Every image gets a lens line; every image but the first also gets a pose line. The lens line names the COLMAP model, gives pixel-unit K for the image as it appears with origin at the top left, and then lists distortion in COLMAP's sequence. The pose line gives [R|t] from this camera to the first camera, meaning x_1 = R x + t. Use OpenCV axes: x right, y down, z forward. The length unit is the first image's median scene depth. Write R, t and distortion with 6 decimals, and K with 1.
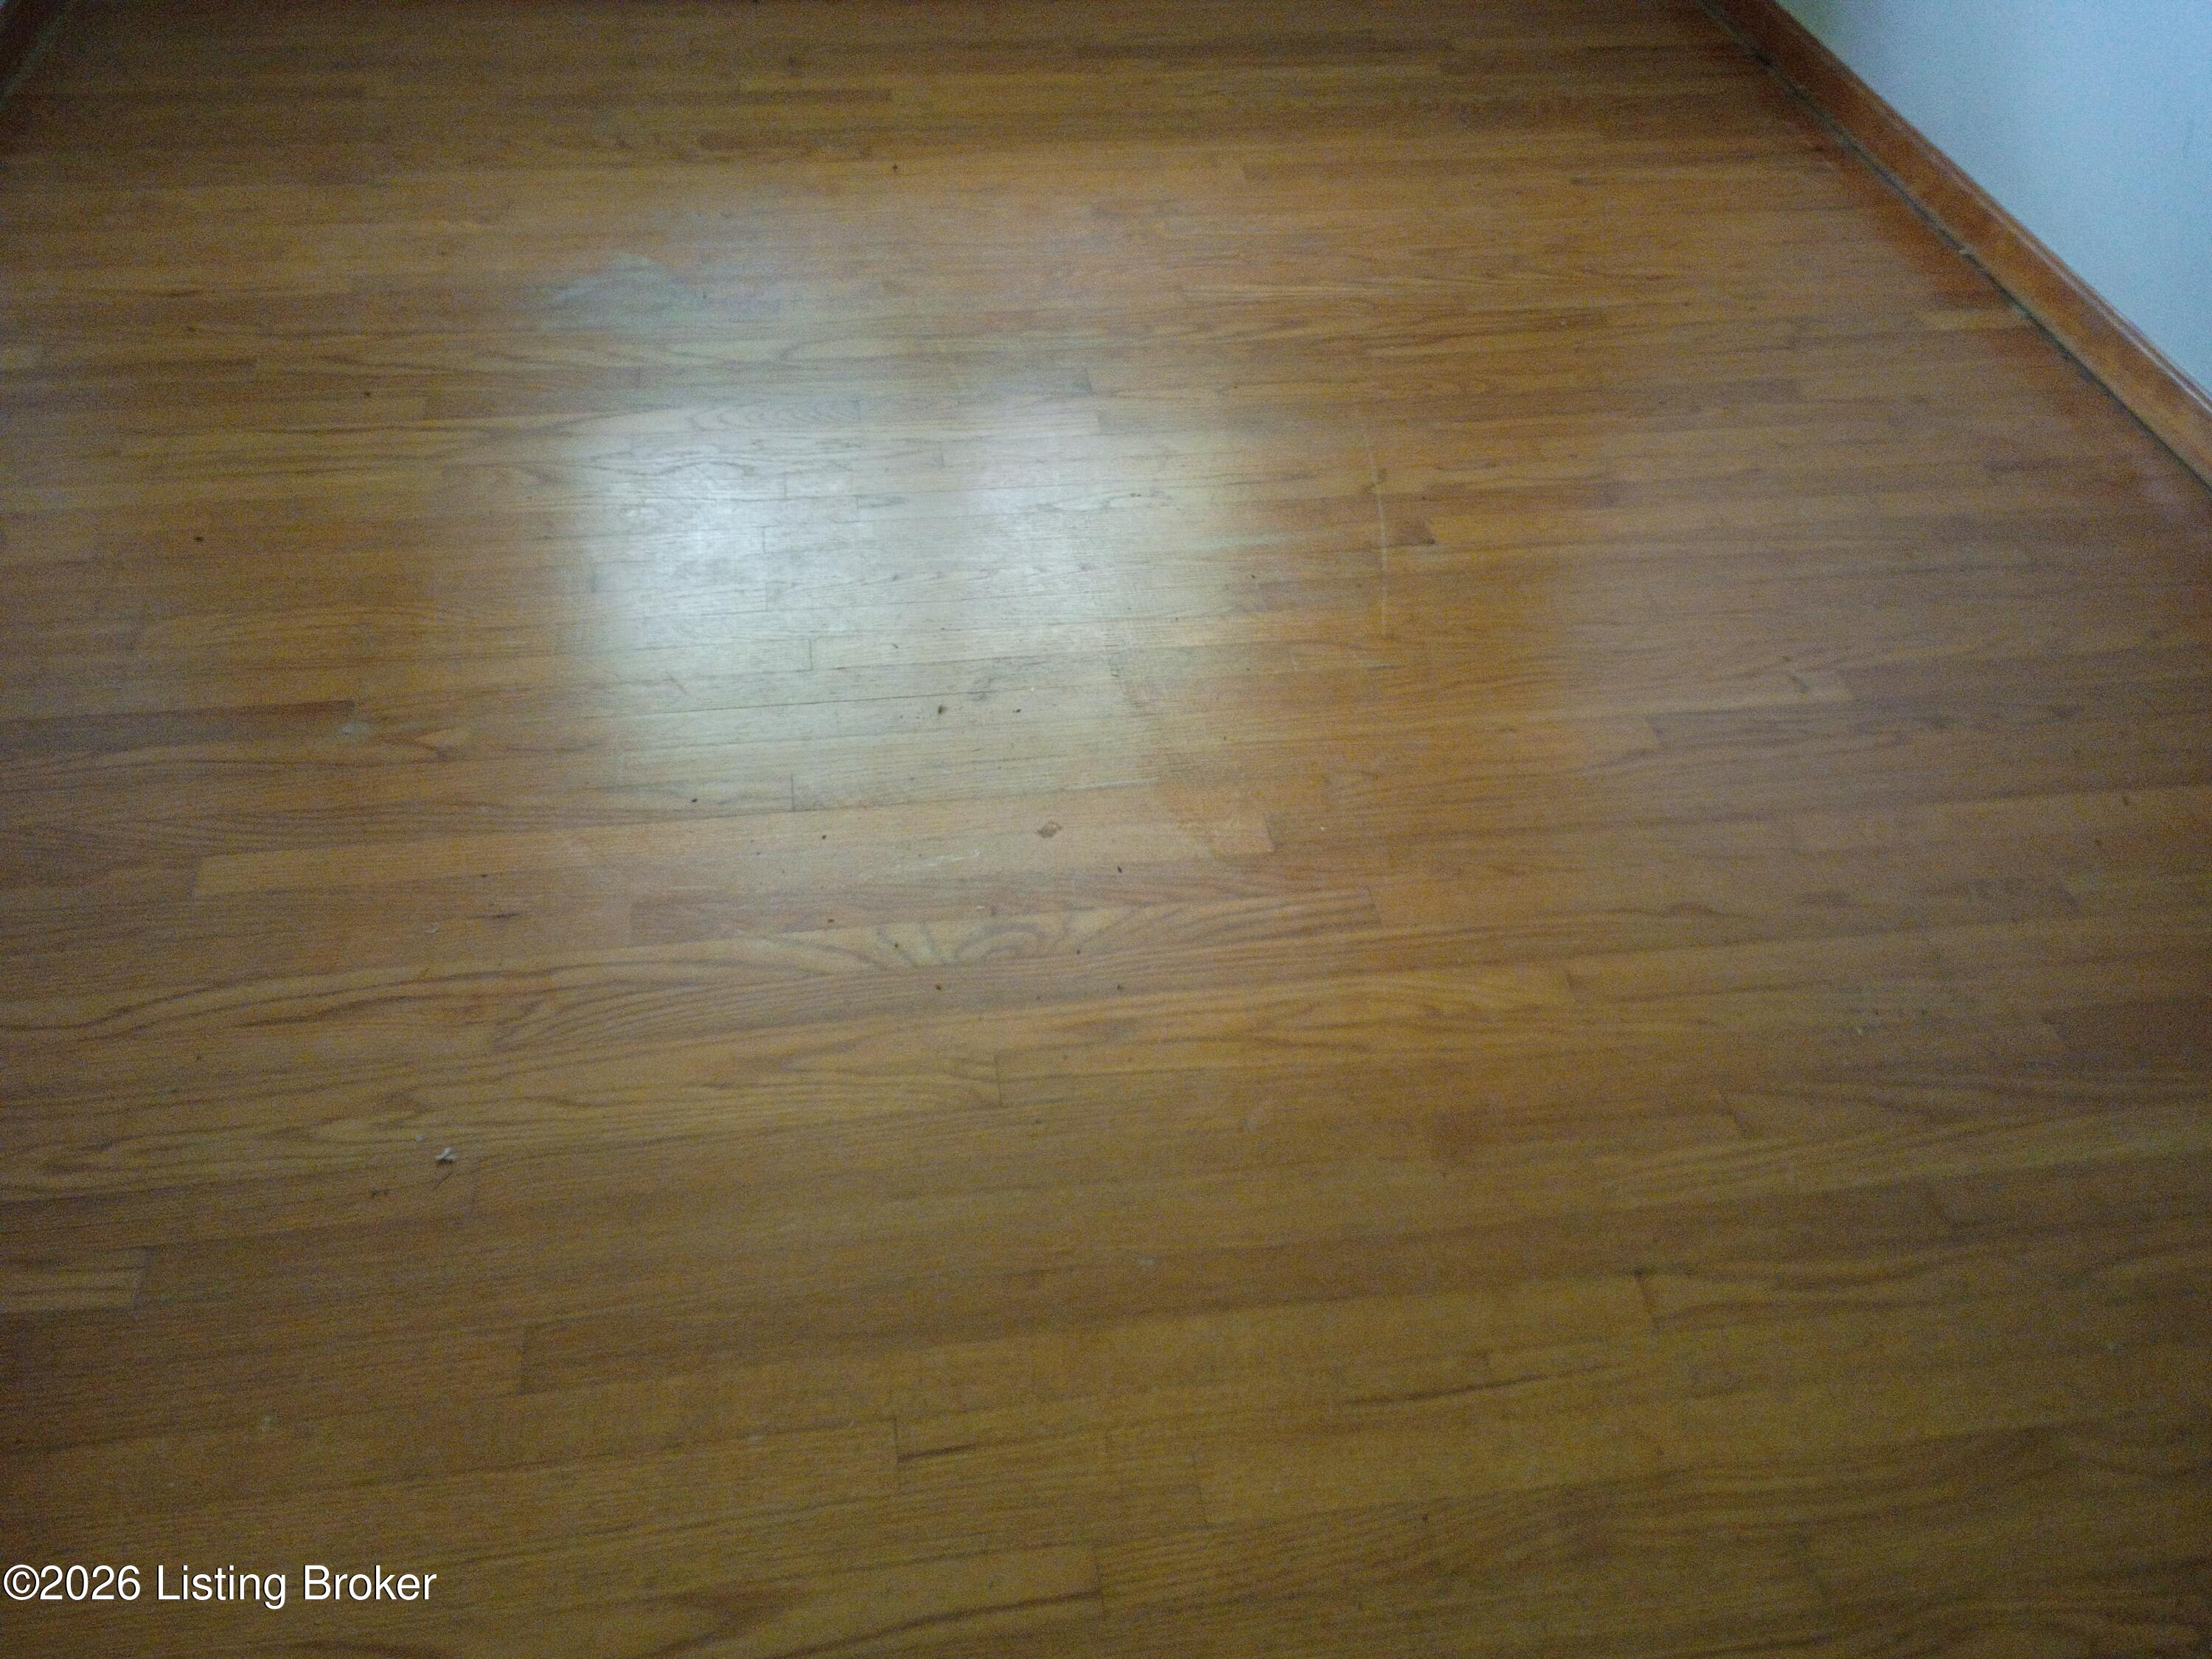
lens RADIAL K [[1877.9, 0, 1106.0], [0, 1877.9, 829.5], [0, 0, 1]] dist [0.045400, -0.048667]
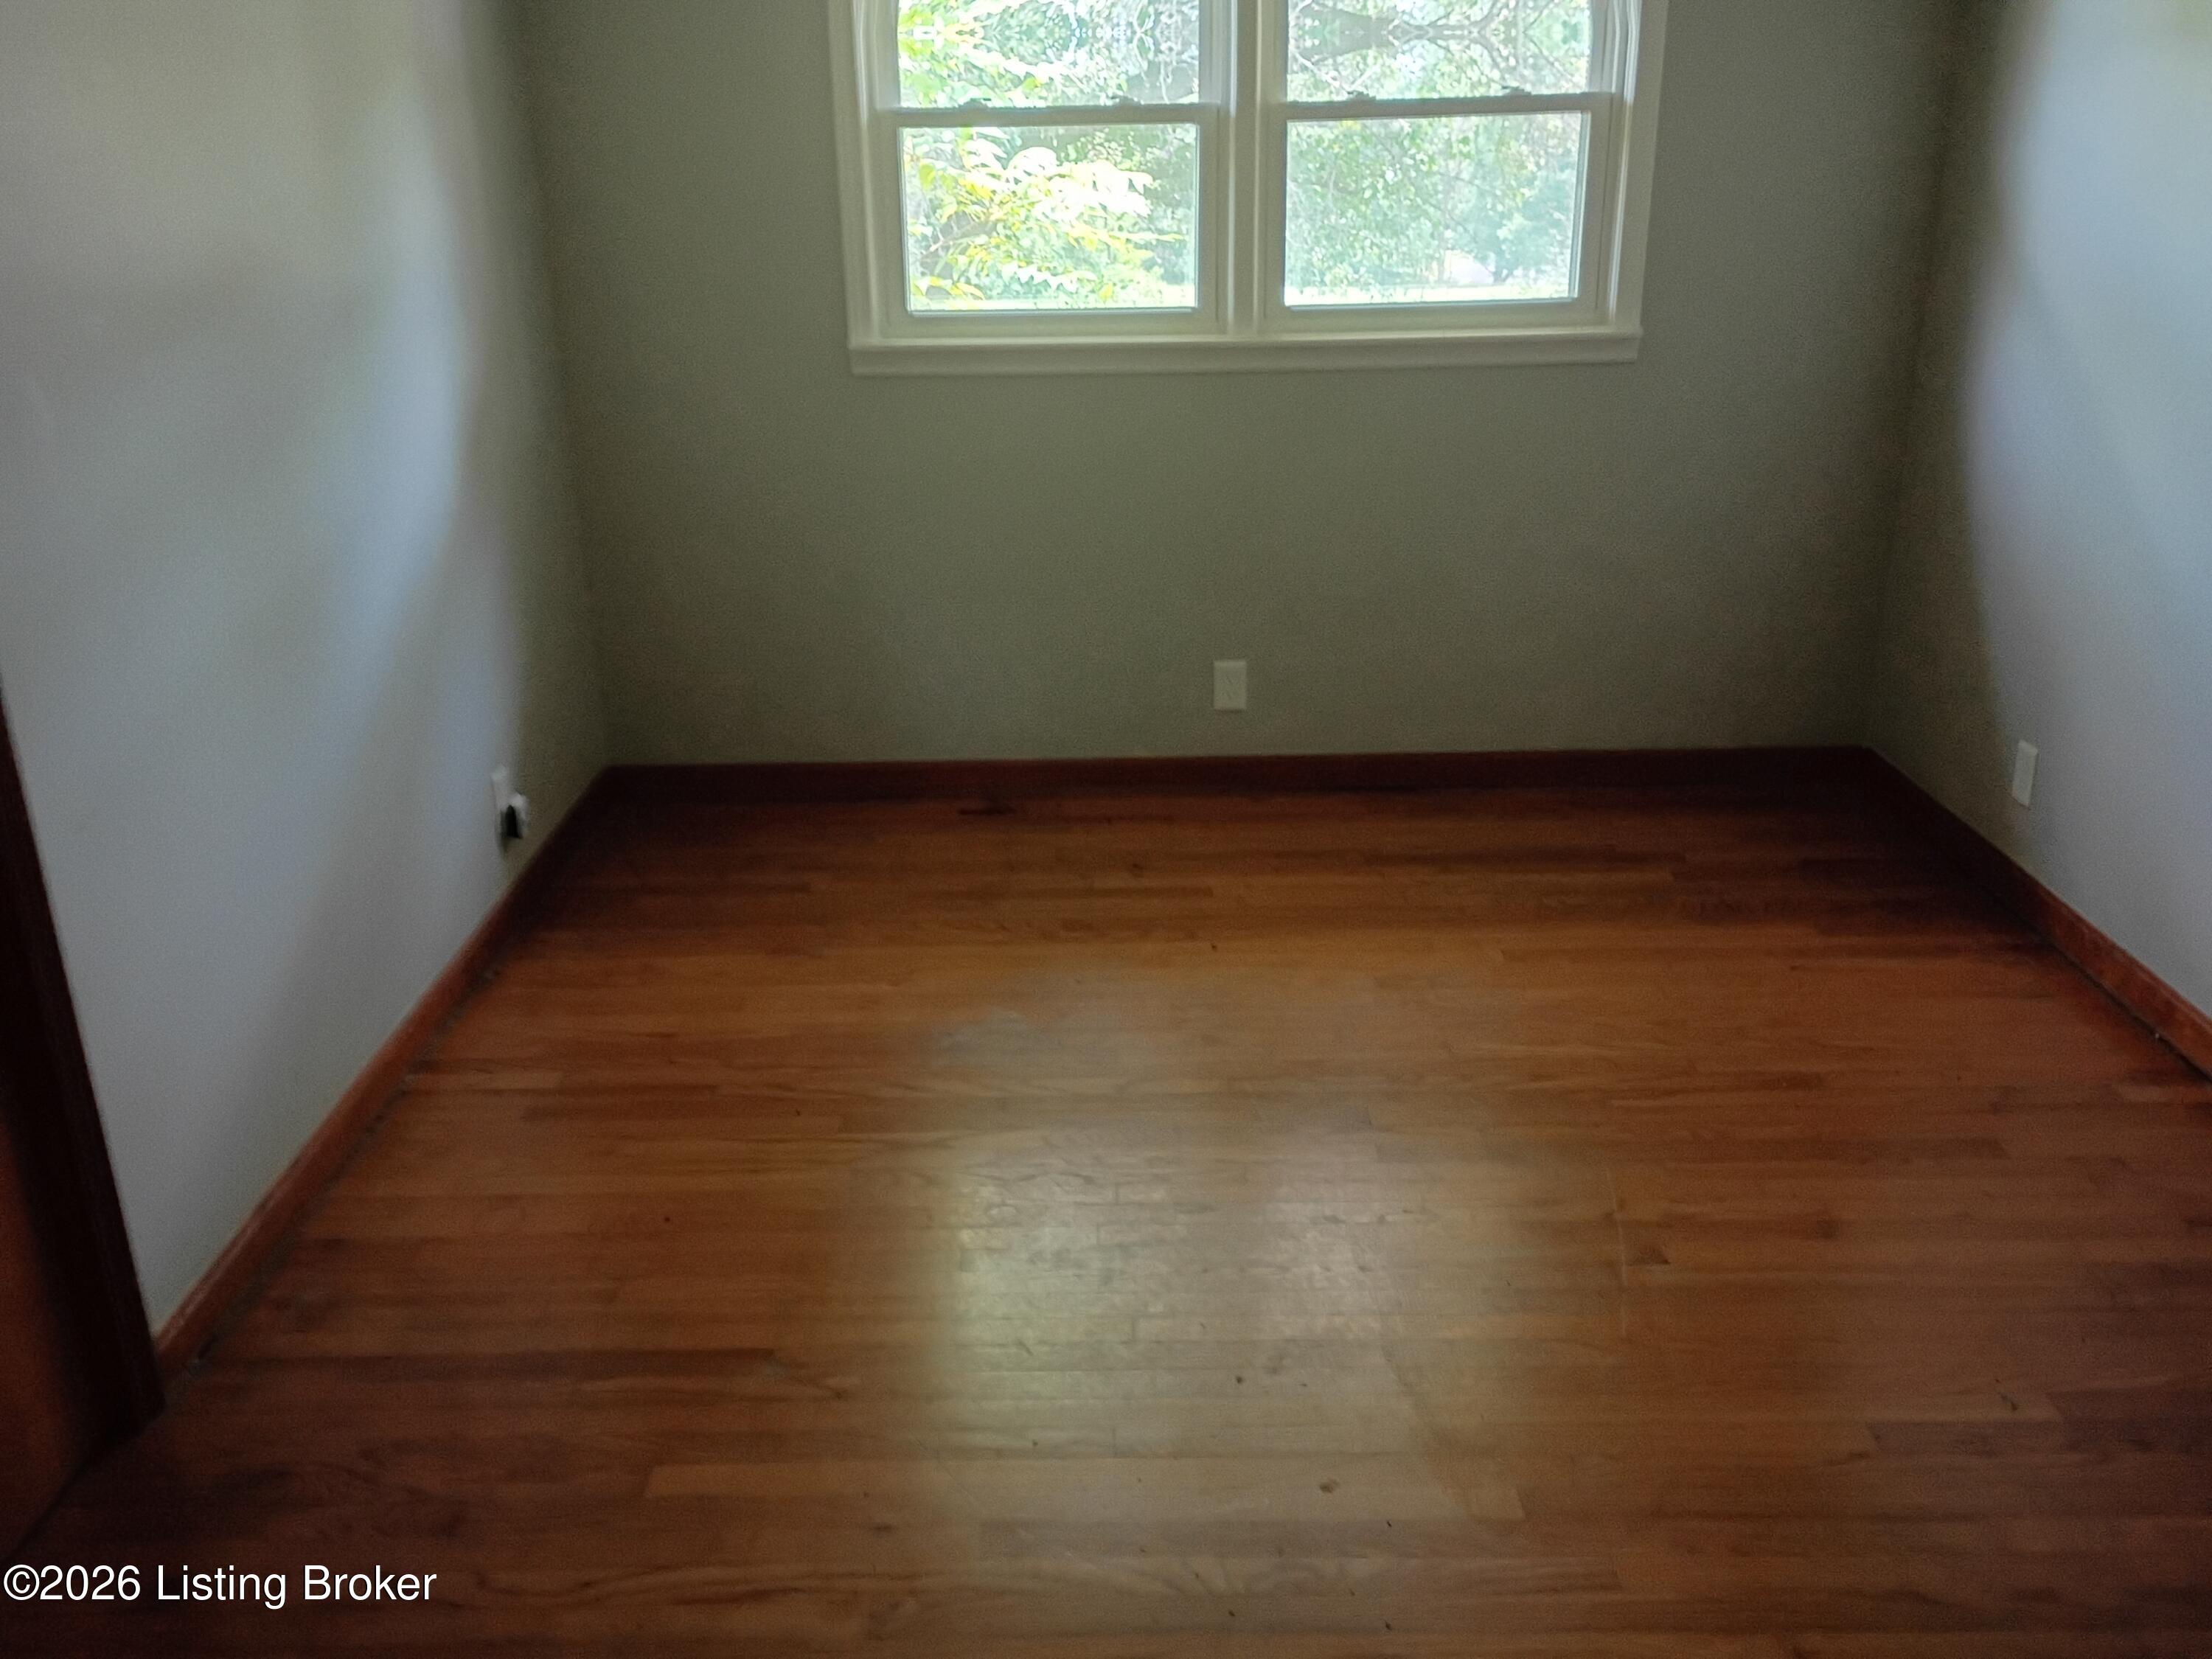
lens RADIAL K [[1836.2, 0, 1106.0], [0, 1836.2, 829.5], [0, 0, 1]] dist [0.037773, -0.015328]
pose [[0.987675, 0.004527, -0.156451, 0.008506], [-0.064497, 0.922539, -0.380475, 0.054608], [0.142610, 0.385876, 0.911461, -0.182635]]
